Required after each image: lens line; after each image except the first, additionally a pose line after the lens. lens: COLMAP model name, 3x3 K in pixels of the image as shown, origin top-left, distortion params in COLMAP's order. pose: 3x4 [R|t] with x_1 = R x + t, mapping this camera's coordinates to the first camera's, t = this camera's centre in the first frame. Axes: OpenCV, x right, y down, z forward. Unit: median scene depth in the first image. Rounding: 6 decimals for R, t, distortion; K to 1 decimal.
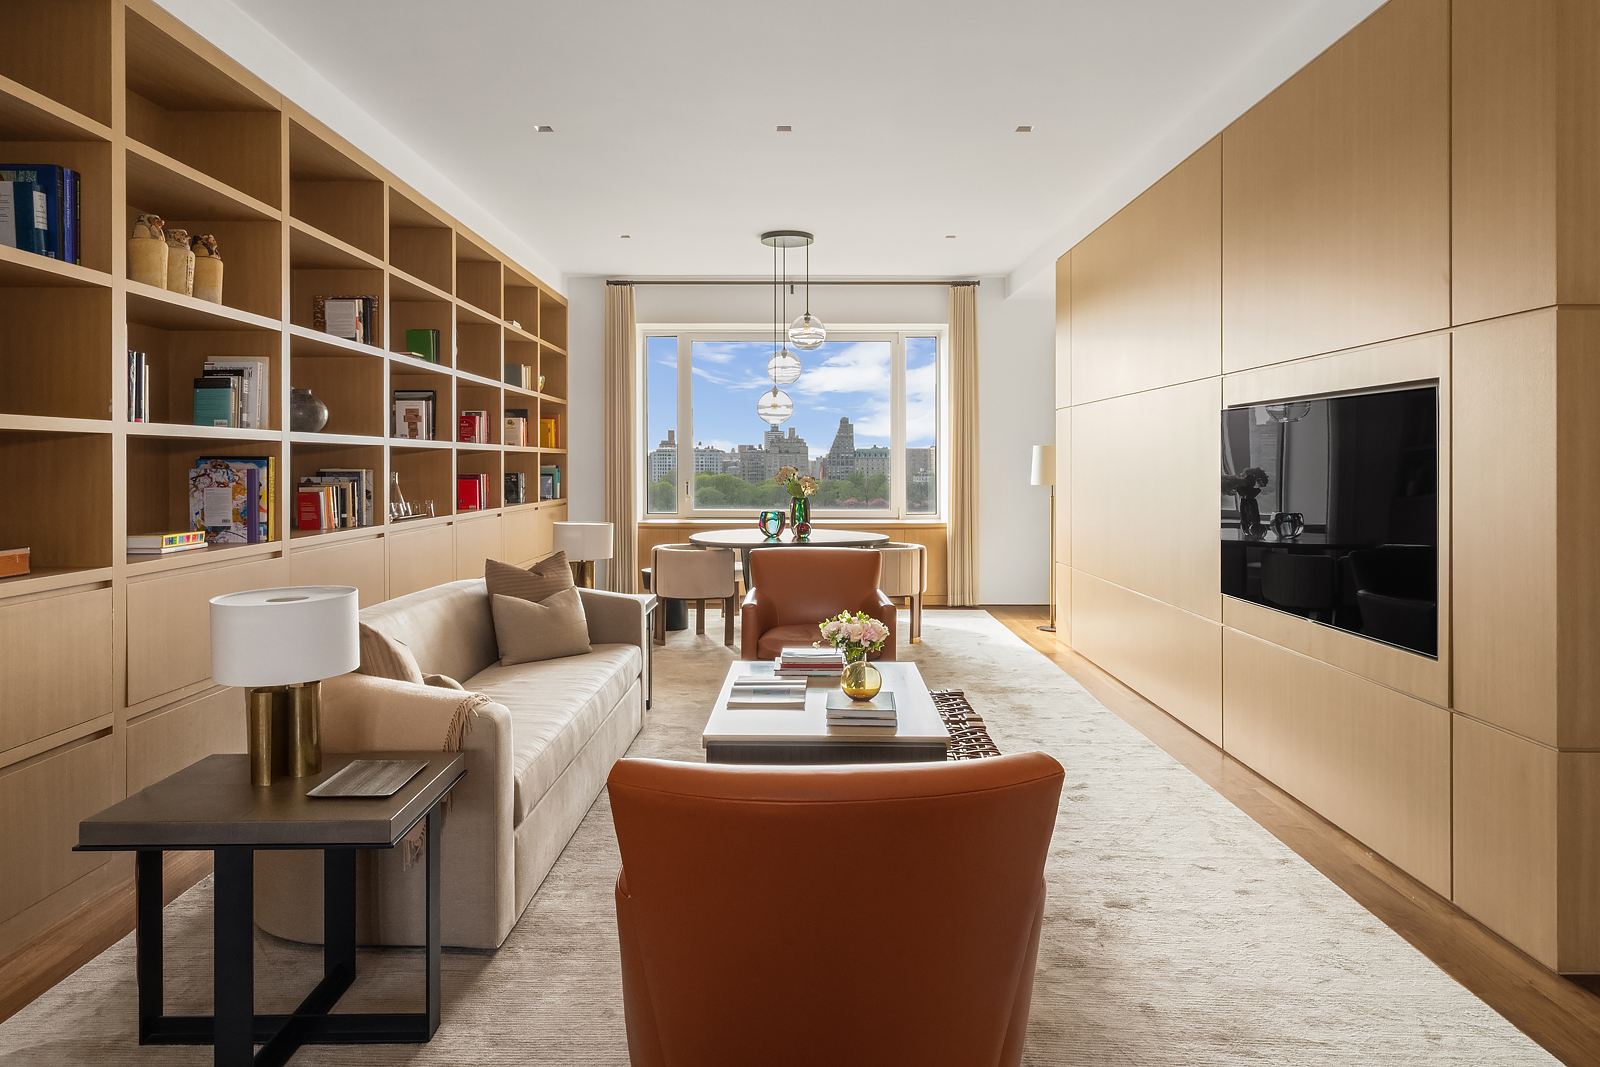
lens RADIAL K [[1016.9, 0, 786.8], [0, 1016.9, 467.7], [0, 0, 1]] dist [0.010077, 0.000054]
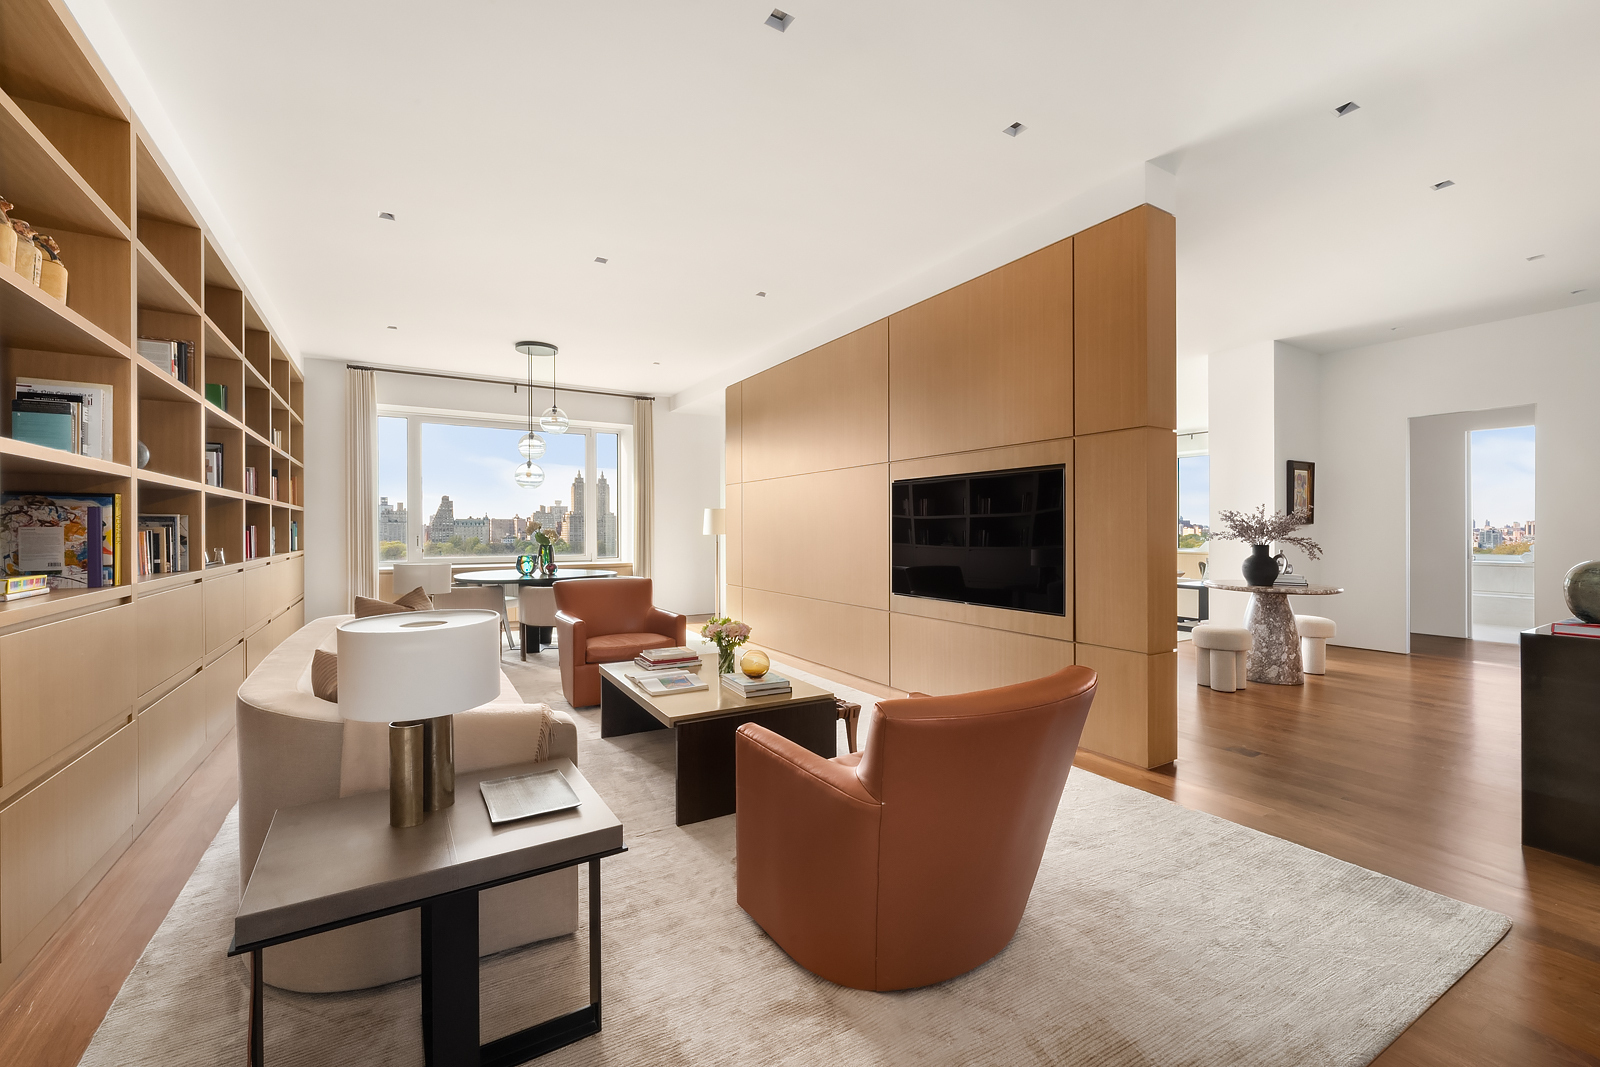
lens RADIAL K [[661.9, 0, 800.9], [0, 661.9, 533.8], [0, 0, 1]] dist [-0.002302, 0.000188]
pose [[0.853193, -0.003505, 0.521584, -0.231853], [0.002534, 0.999993, 0.002575, 0.020165], [-0.521590, -0.000876, 0.853196, 0.134754]]
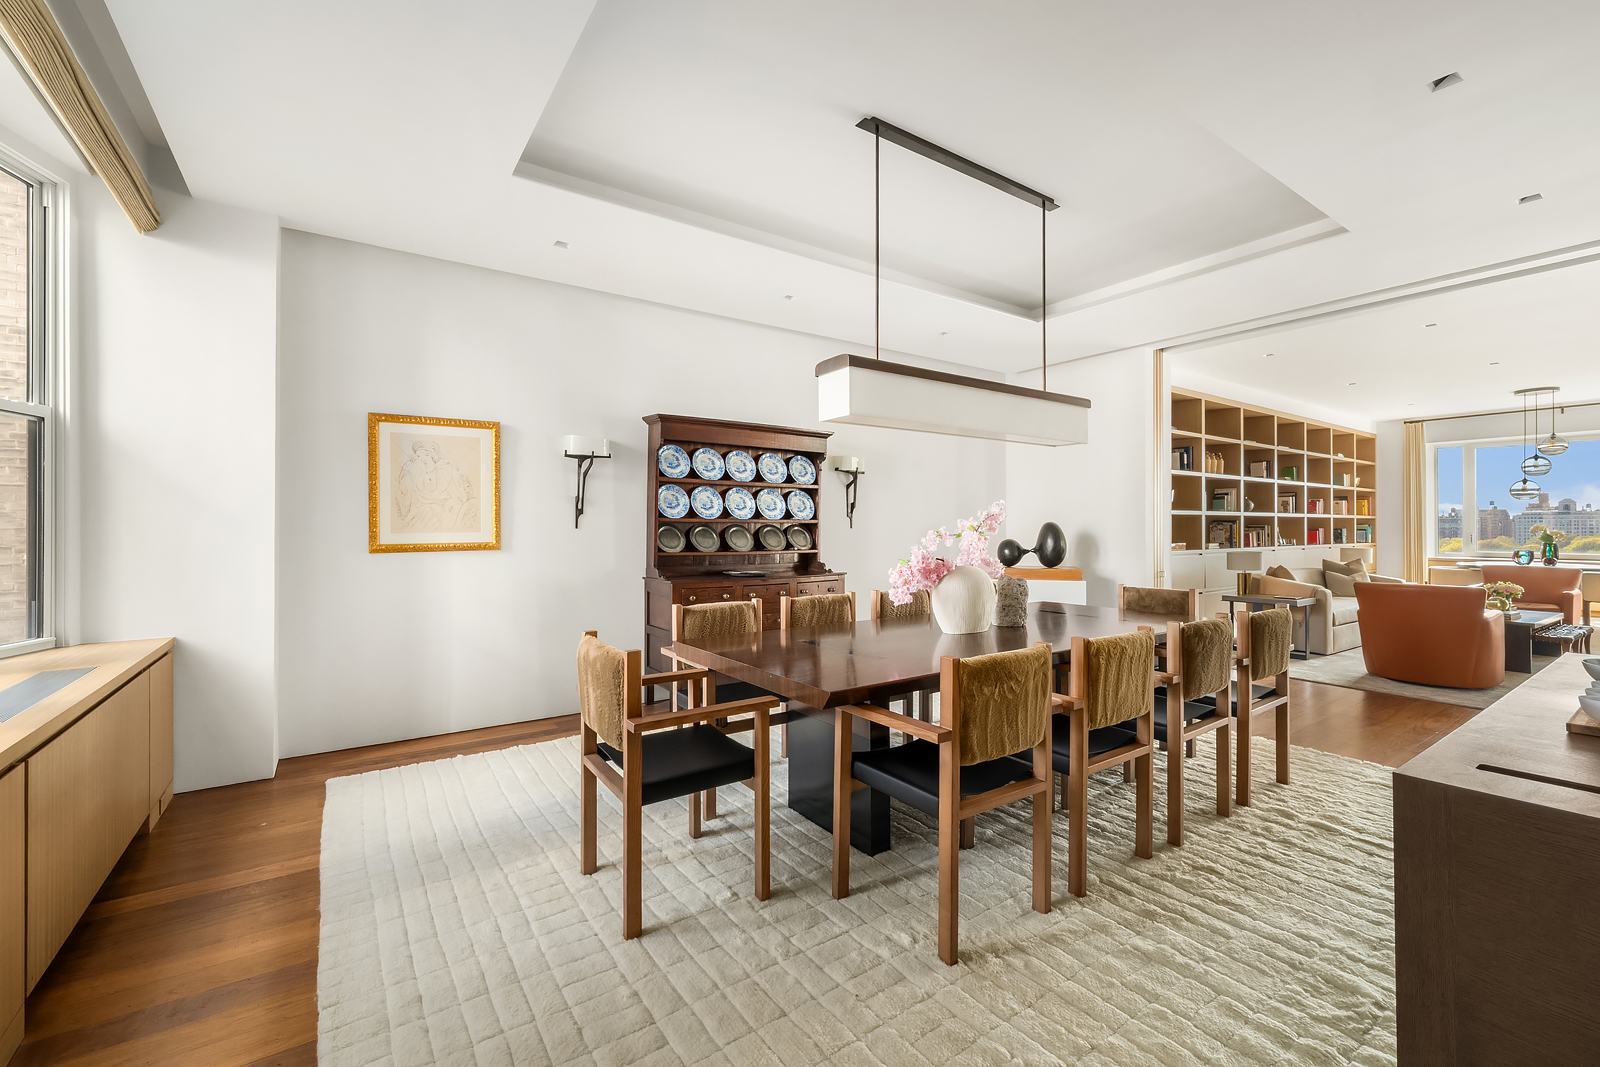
lens RADIAL K [[661.9, 0, 797.4], [0, 661.9, 526.1], [0, 0, 1]] dist [-0.002302, 0.000188]
pose [[0.574909, -0.001795, -0.818215, 0.288986], [-0.002146, 0.999991, -0.003701, 0.012412], [0.818214, 0.003883, 0.574900, -0.981580]]
